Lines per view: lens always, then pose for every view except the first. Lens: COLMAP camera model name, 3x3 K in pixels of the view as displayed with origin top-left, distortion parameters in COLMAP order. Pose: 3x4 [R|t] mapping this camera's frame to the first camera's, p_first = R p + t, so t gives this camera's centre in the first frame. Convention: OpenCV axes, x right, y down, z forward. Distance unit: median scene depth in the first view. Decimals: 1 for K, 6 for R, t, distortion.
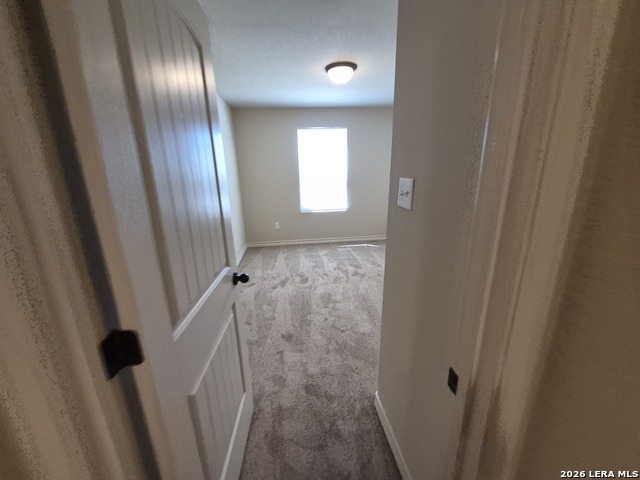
lens RADIAL K [[251.4, 0, 315.2], [0, 251.4, 242.8], [0, 0, 1]] dist [0.009100, -0.000497]
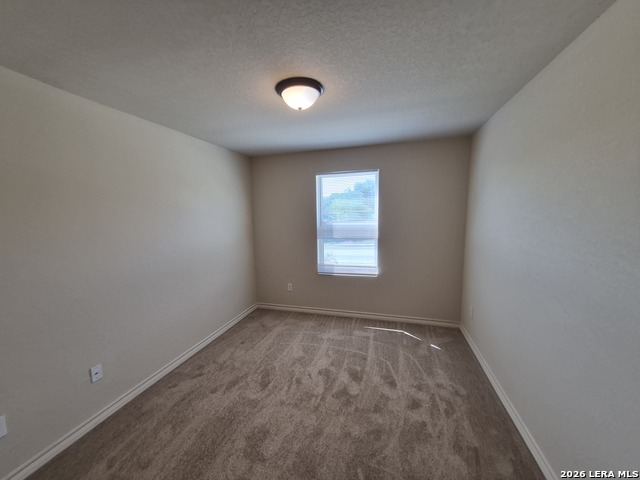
lens RADIAL K [[251.4, 0, 315.2], [0, 251.4, 242.8], [0, 0, 1]] dist [0.009100, -0.000497]
pose [[0.926013, 0.056123, -0.373296, 0.296448], [-0.111579, 0.985394, -0.128639, -0.148357], [0.360624, 0.160773, 0.918750, 0.322920]]
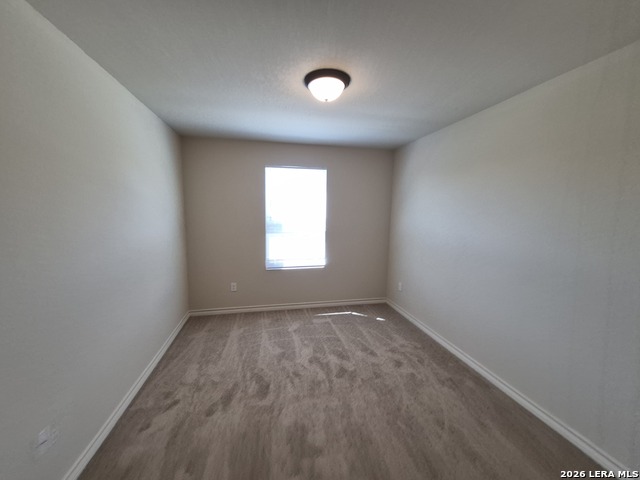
lens RADIAL K [[251.4, 0, 315.2], [0, 251.4, 242.8], [0, 0, 1]] dist [0.009100, -0.000497]
pose [[0.993220, 0.027744, 0.112887, 0.004297], [-0.009608, 0.987372, -0.158128, -0.105465], [-0.115849, 0.155971, 0.980944, 0.277447]]
